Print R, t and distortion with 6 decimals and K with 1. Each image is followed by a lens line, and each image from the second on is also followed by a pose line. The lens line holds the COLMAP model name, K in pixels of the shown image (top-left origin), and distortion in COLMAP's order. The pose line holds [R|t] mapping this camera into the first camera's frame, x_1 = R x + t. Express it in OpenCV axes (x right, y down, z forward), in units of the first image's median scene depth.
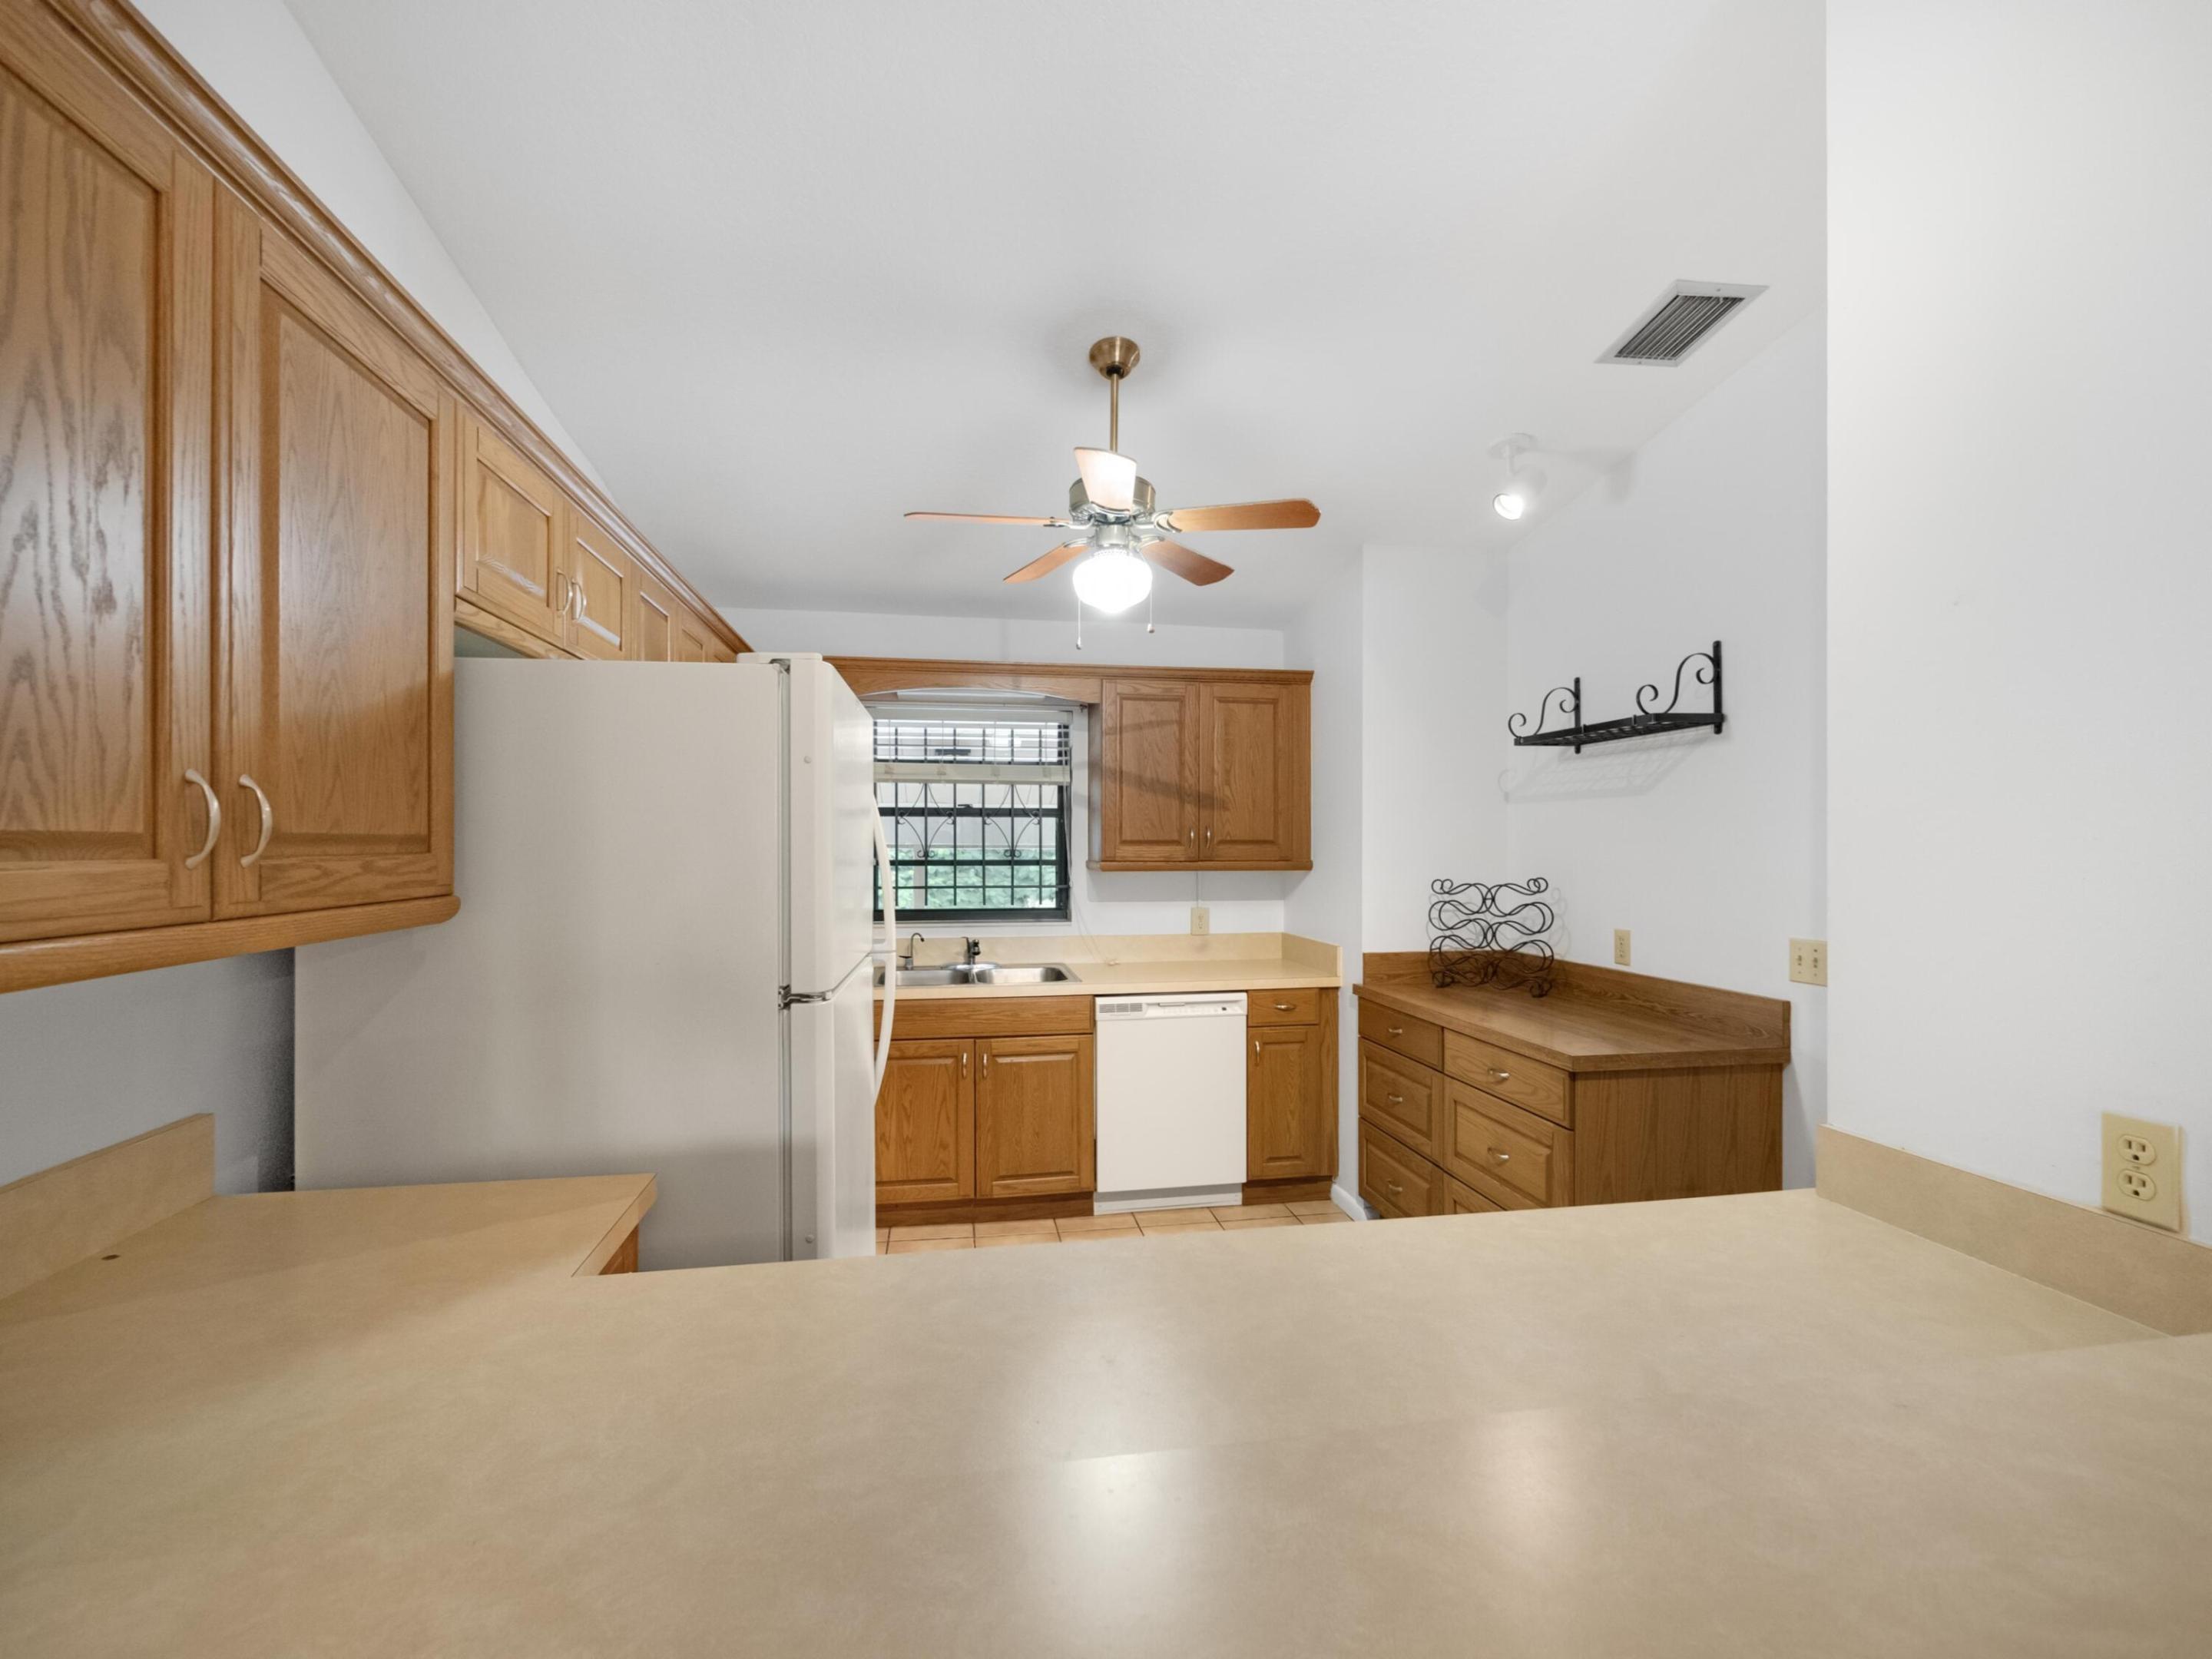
lens RADIAL K [[956.3, 0, 1090.4], [0, 956.3, 840.0], [0, 0, 1]] dist [-0.003463, -0.000902]
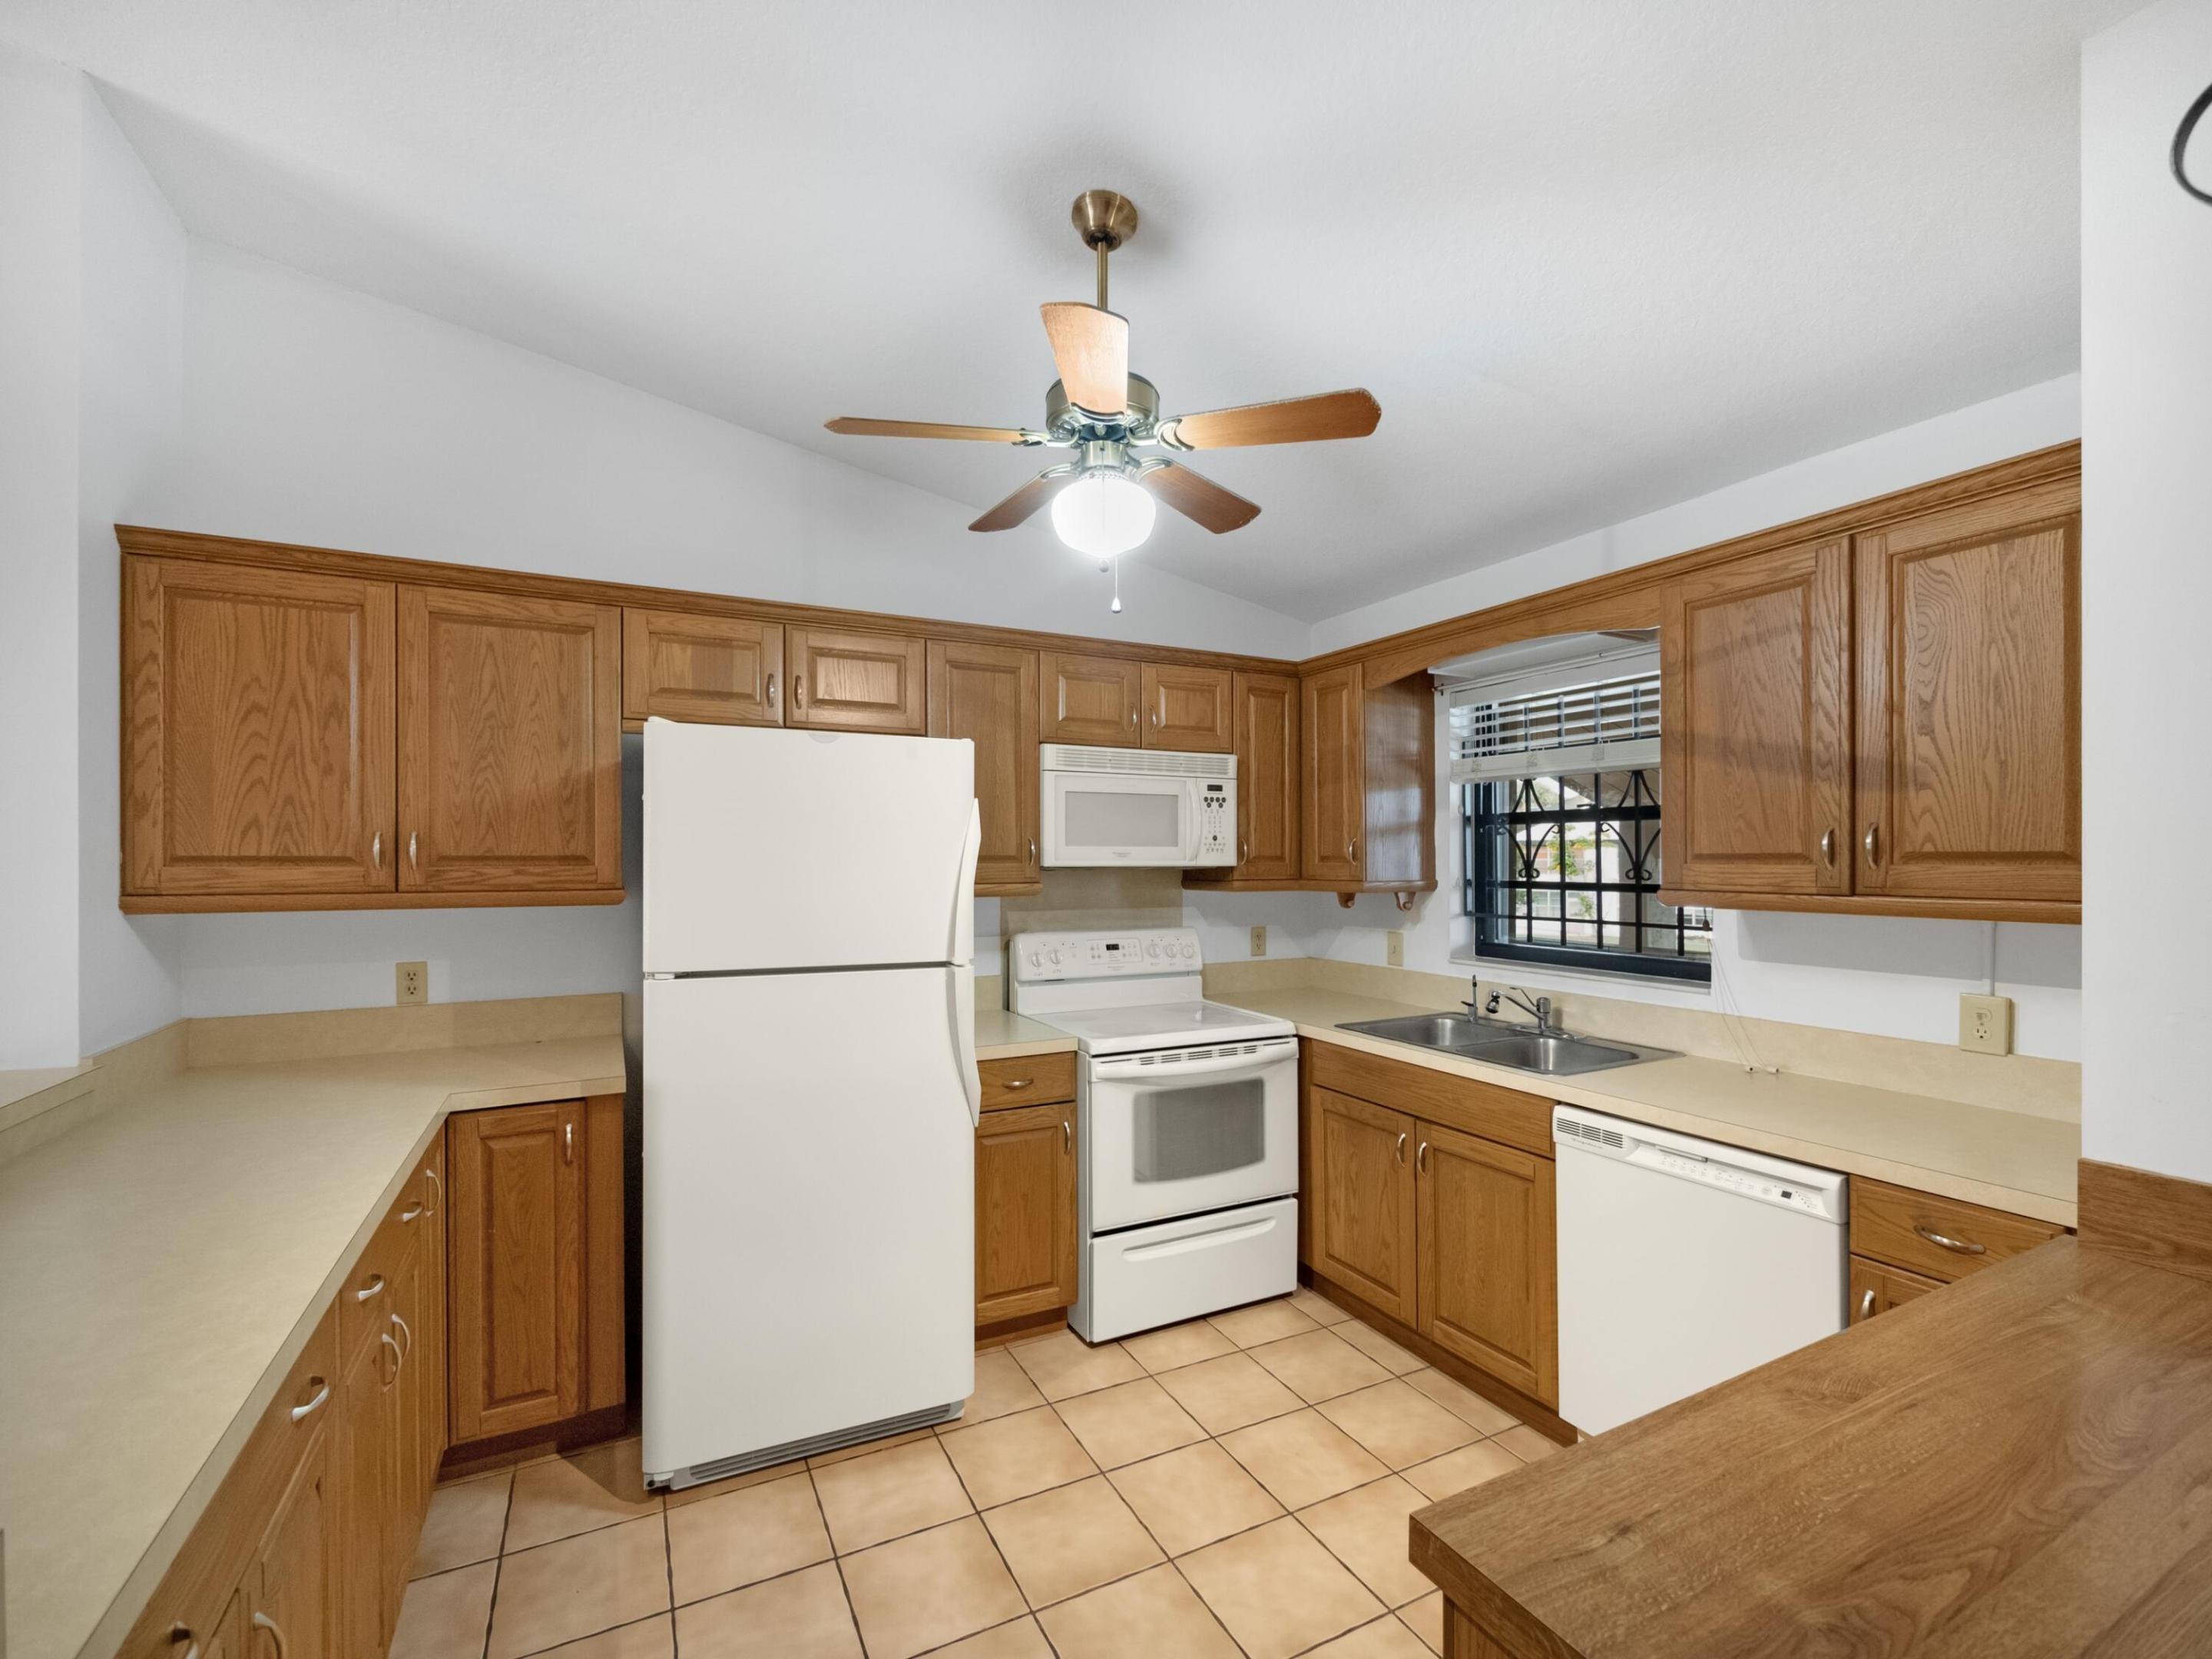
lens RADIAL K [[956.3, 0, 1097.0], [0, 956.3, 851.1], [0, 0, 1]] dist [-0.003463, -0.000902]
pose [[0.304309, -0.007840, -0.952541, 0.505438], [0.004079, 0.999968, -0.006927, 0.001370], [0.952565, -0.001777, 0.304331, 0.514025]]
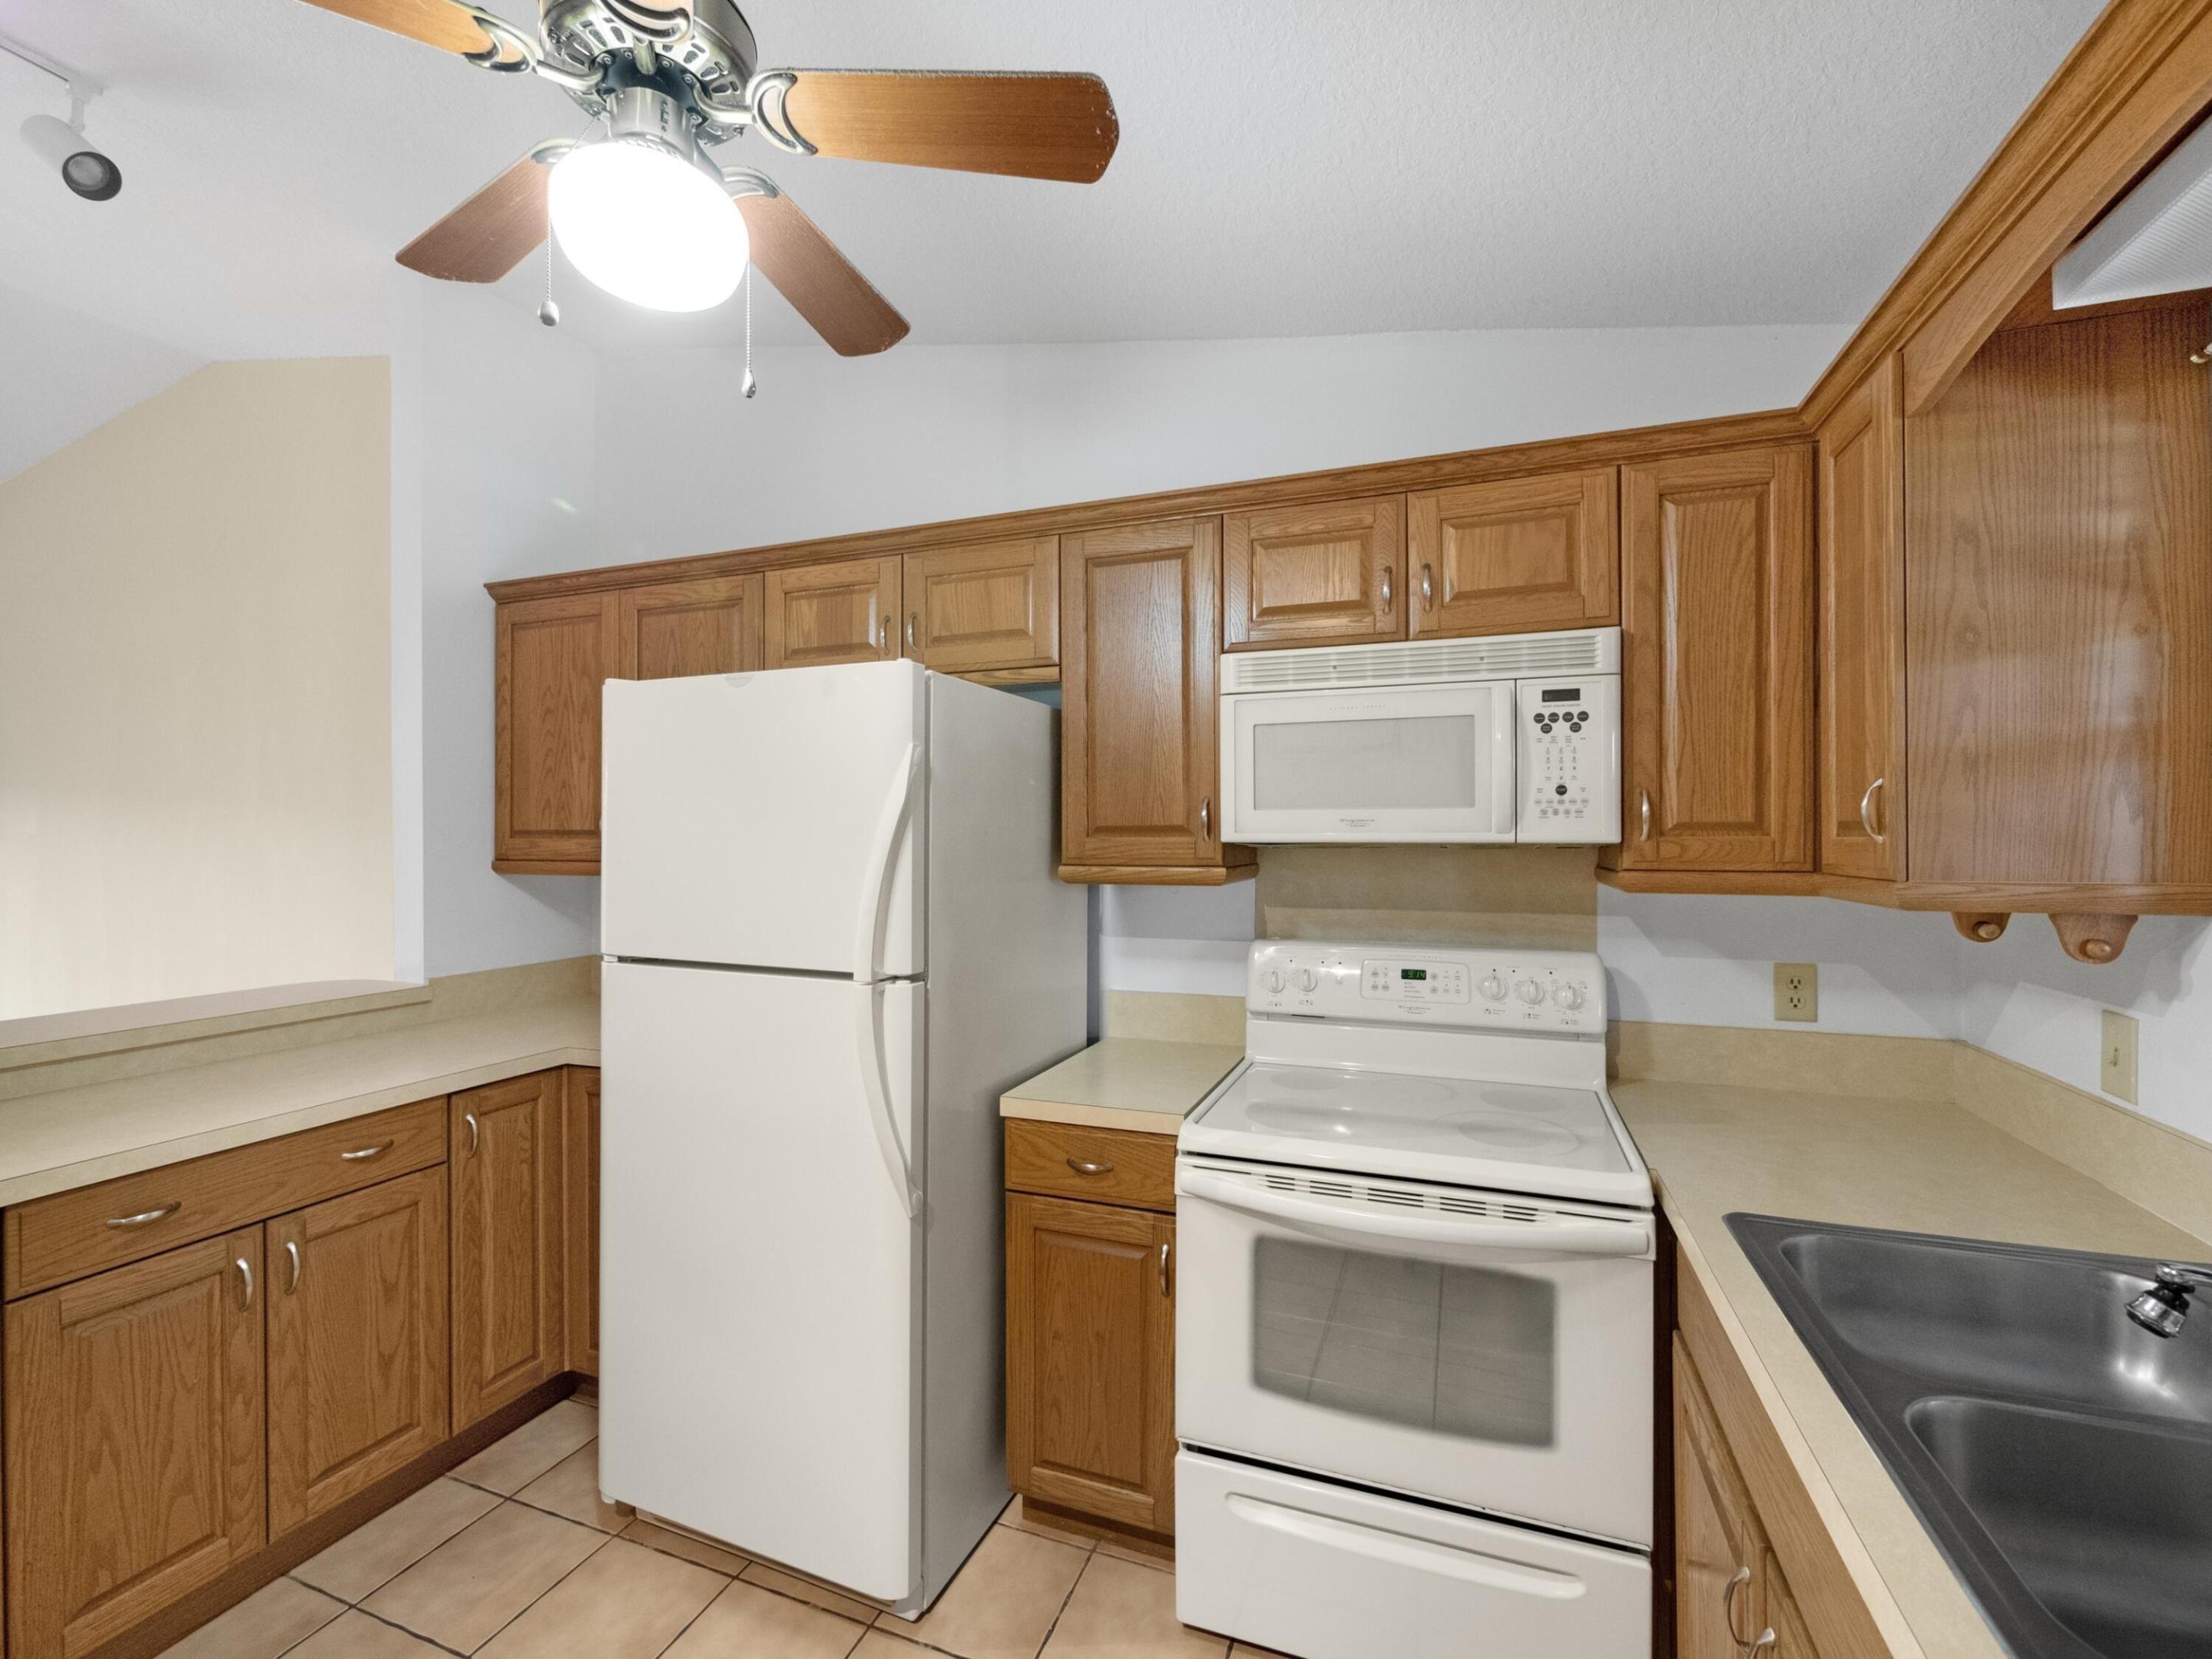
lens RADIAL K [[956.3, 0, 1104.4], [0, 956.3, 828.5], [0, 0, 1]] dist [-0.003463, -0.000902]
pose [[-0.499384, -0.002475, -0.866377, 0.201585], [0.005997, 0.999962, -0.006314, 0.004277], [0.866360, -0.008349, -0.499350, 0.942665]]
